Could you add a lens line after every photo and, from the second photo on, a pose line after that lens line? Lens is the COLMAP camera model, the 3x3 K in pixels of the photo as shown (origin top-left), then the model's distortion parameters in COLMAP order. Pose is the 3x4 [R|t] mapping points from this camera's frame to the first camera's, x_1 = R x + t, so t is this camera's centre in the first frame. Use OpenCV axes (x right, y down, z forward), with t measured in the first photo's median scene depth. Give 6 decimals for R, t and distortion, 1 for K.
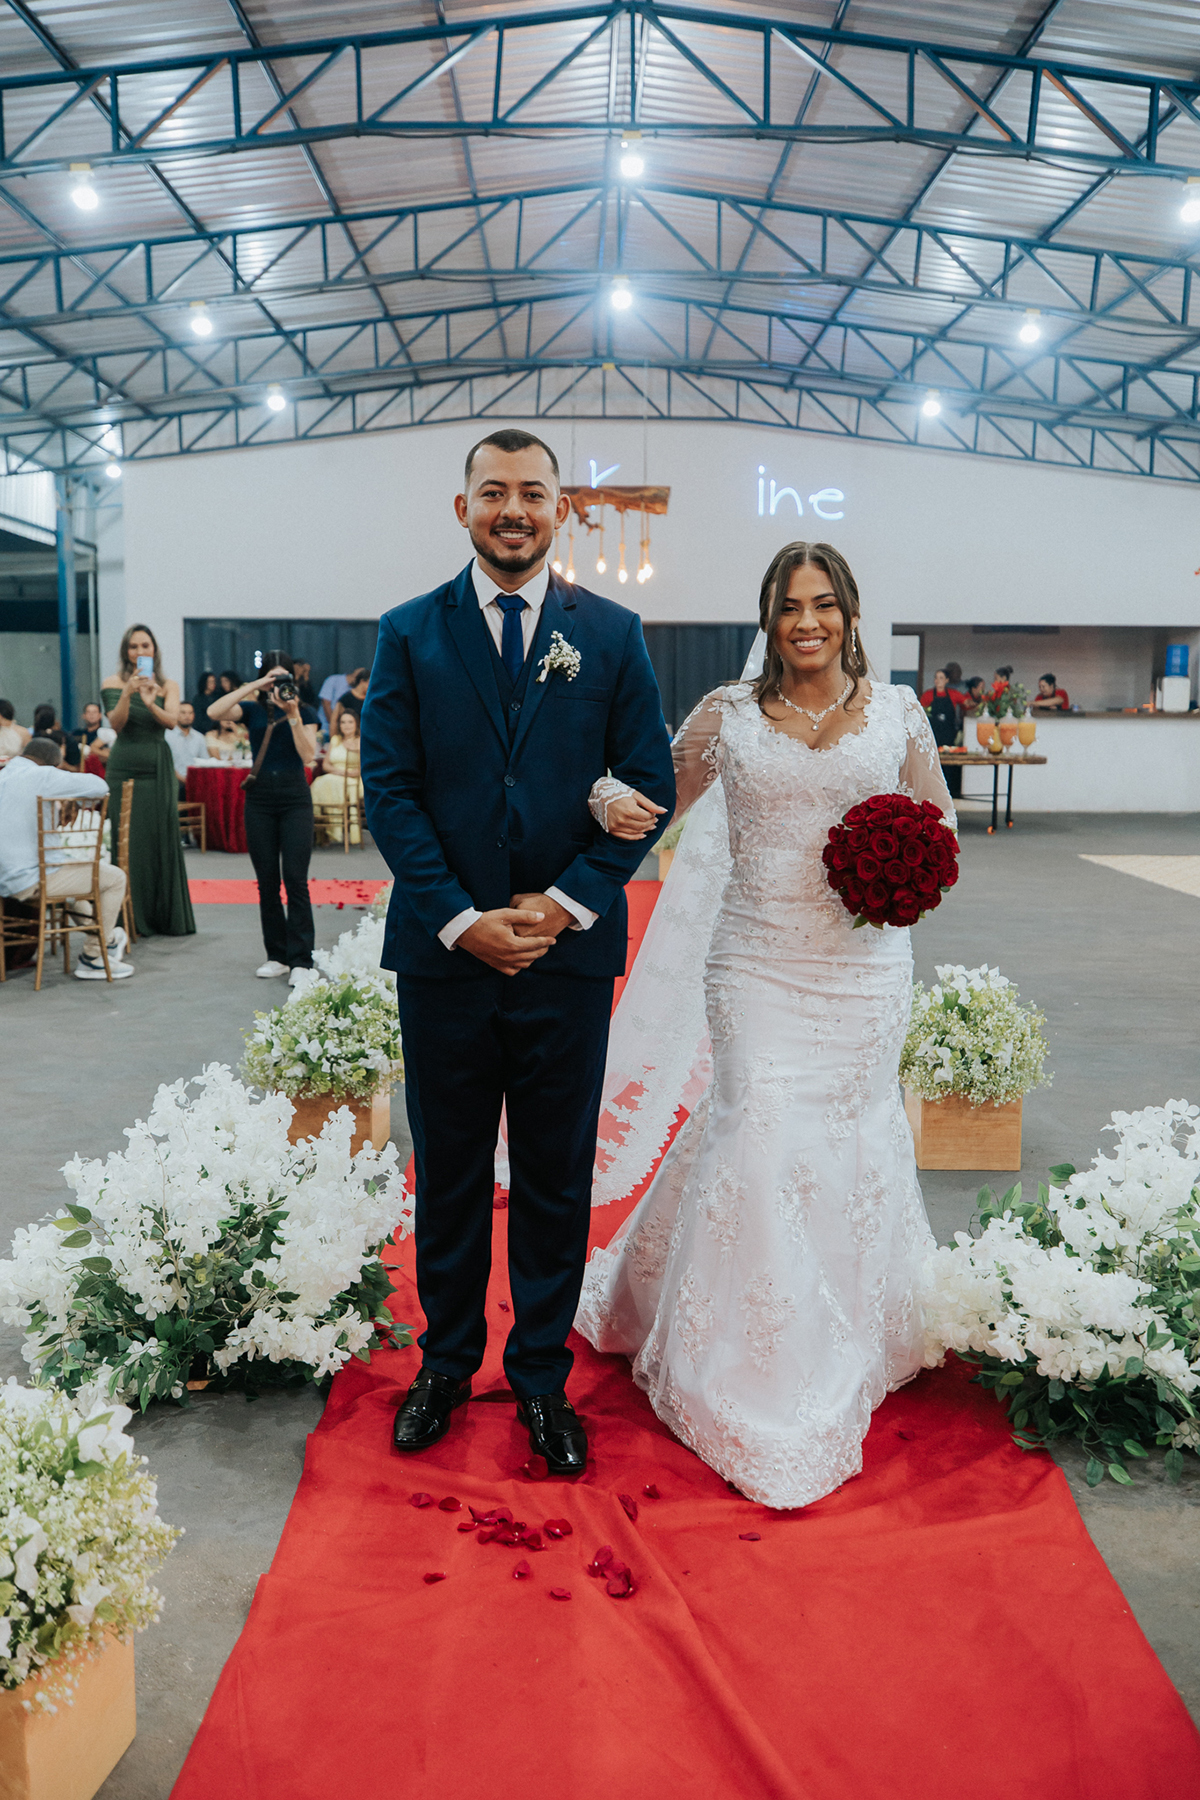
lens RADIAL K [[1703.5, 0, 576.7], [0, 1703.5, 893.3], [0, 0, 1]] dist [0.002416, 0.000285]
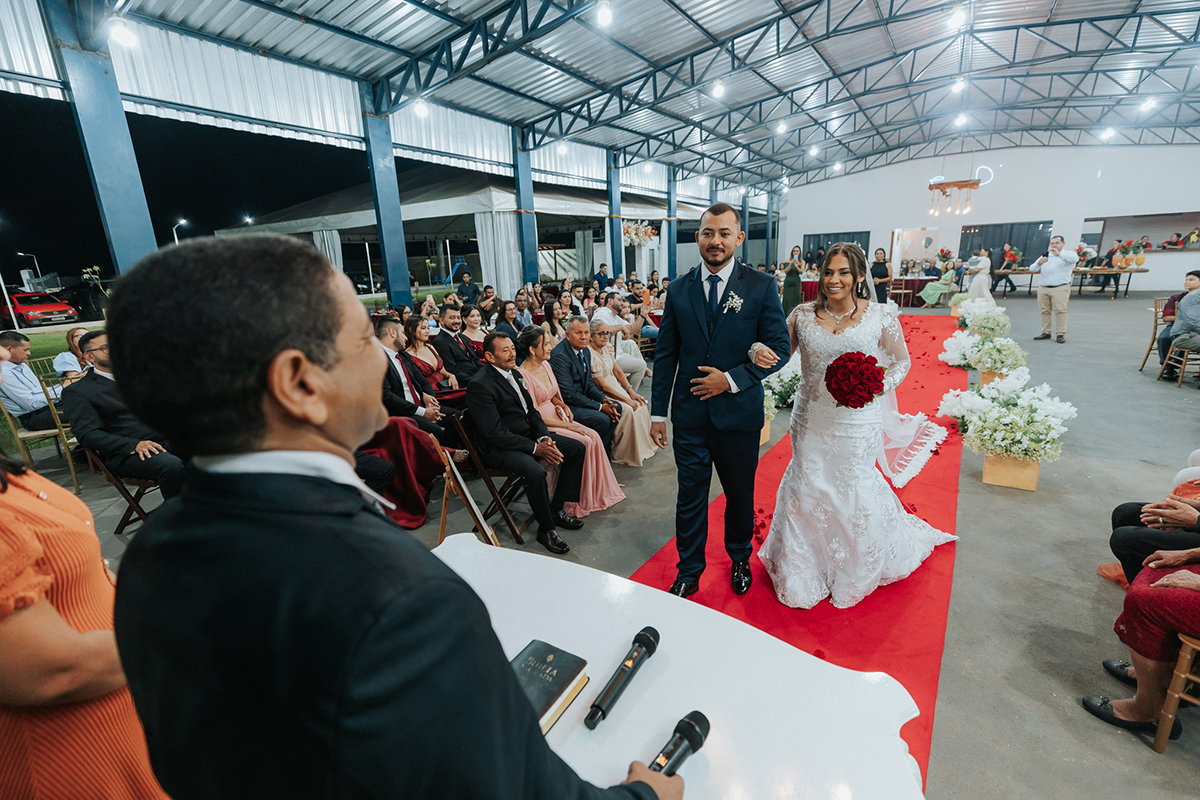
lens RADIAL K [[526.2, 0, 600.0], [0, 526.2, 400.0], [0, 0, 1]] dist [0.001837, -0.000120]
pose [[0.832783, 0.102505, -0.544027, 0.052113], [-0.017132, 0.987010, 0.159746, 0.002609], [0.553334, -0.123713, 0.823721, -0.187632]]
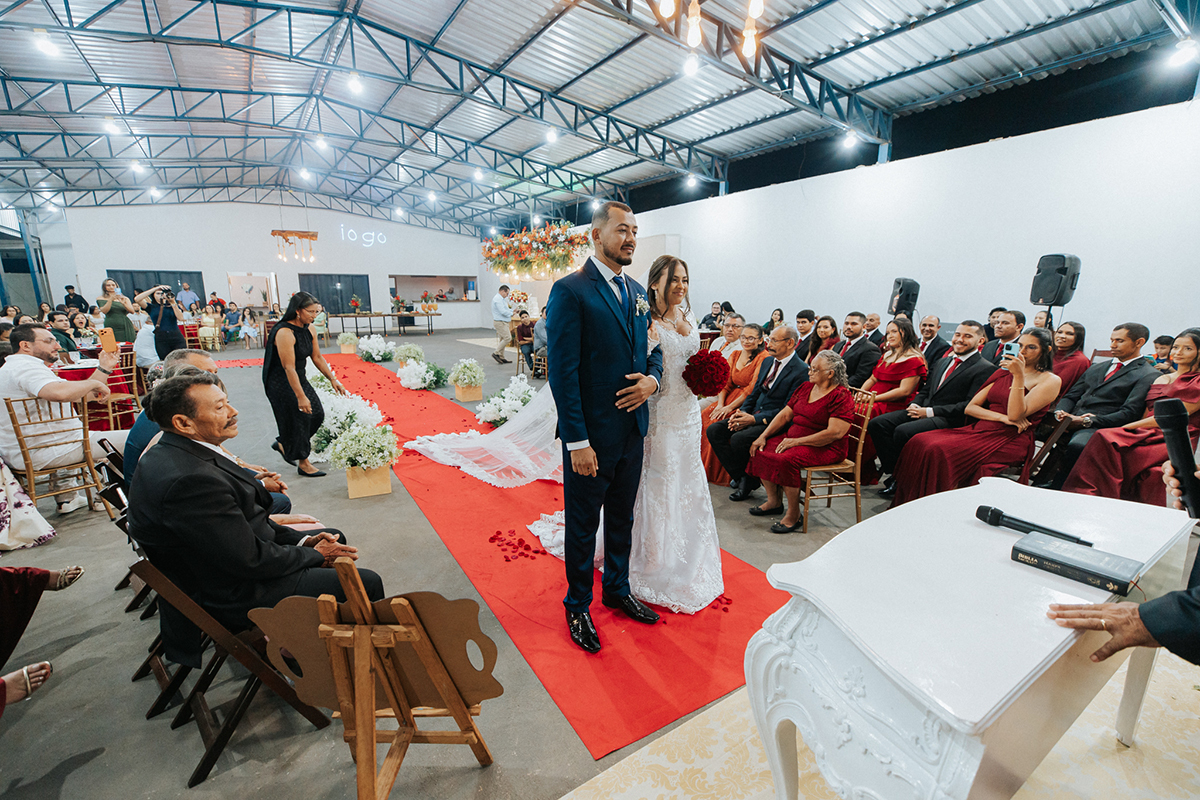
lens RADIAL K [[534.0, 0, 595.1], [0, 534.0, 394.2], [0, 0, 1]] dist [0.007768, 0.000190]
pose [[0.833863, -0.112695, 0.540344, -0.110601], [0.074097, 0.992929, 0.092741, 0.011211], [-0.546975, -0.037296, 0.836318, -0.169116]]
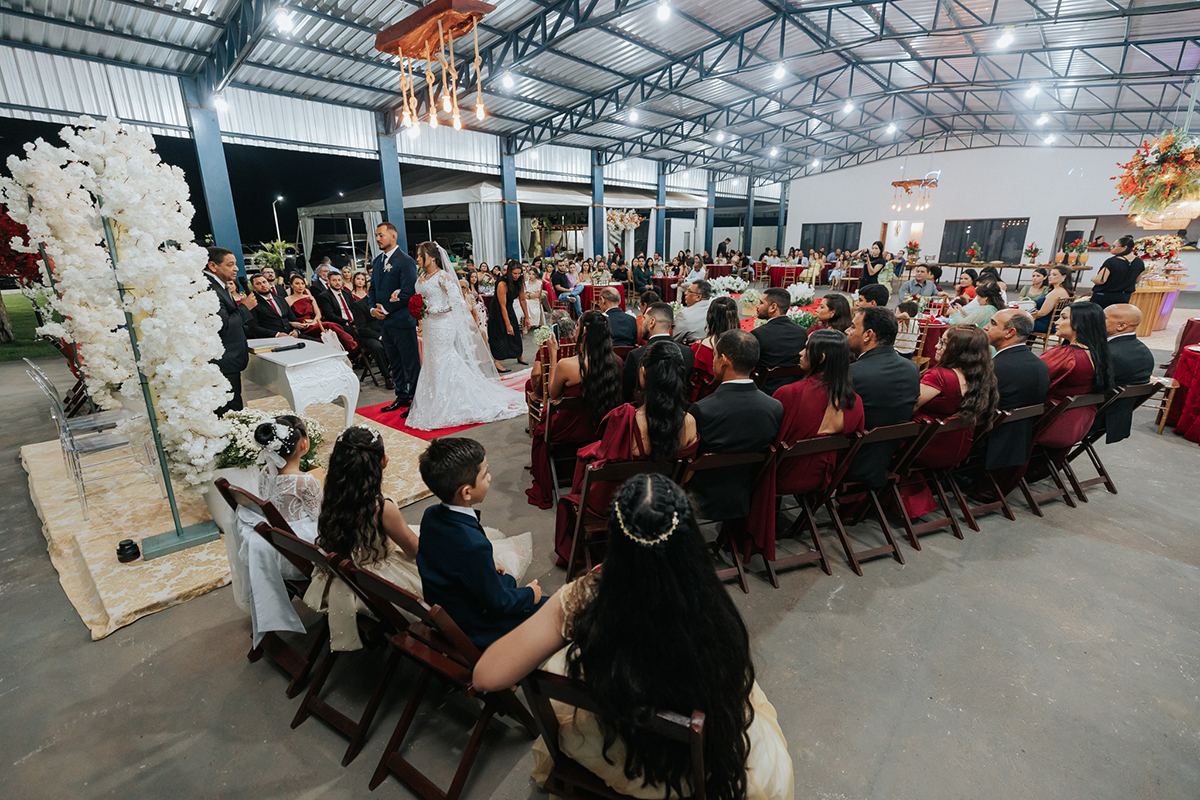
lens RADIAL K [[534.0, 0, 595.1], [0, 534.0, 394.2], [0, 0, 1]] dist [0.007768, 0.000190]
pose [[0.737958, 0.173983, -0.652033, 0.381342], [-0.063958, 0.979877, 0.189076, 0.008597], [0.671809, -0.097827, 0.734236, -0.247606]]
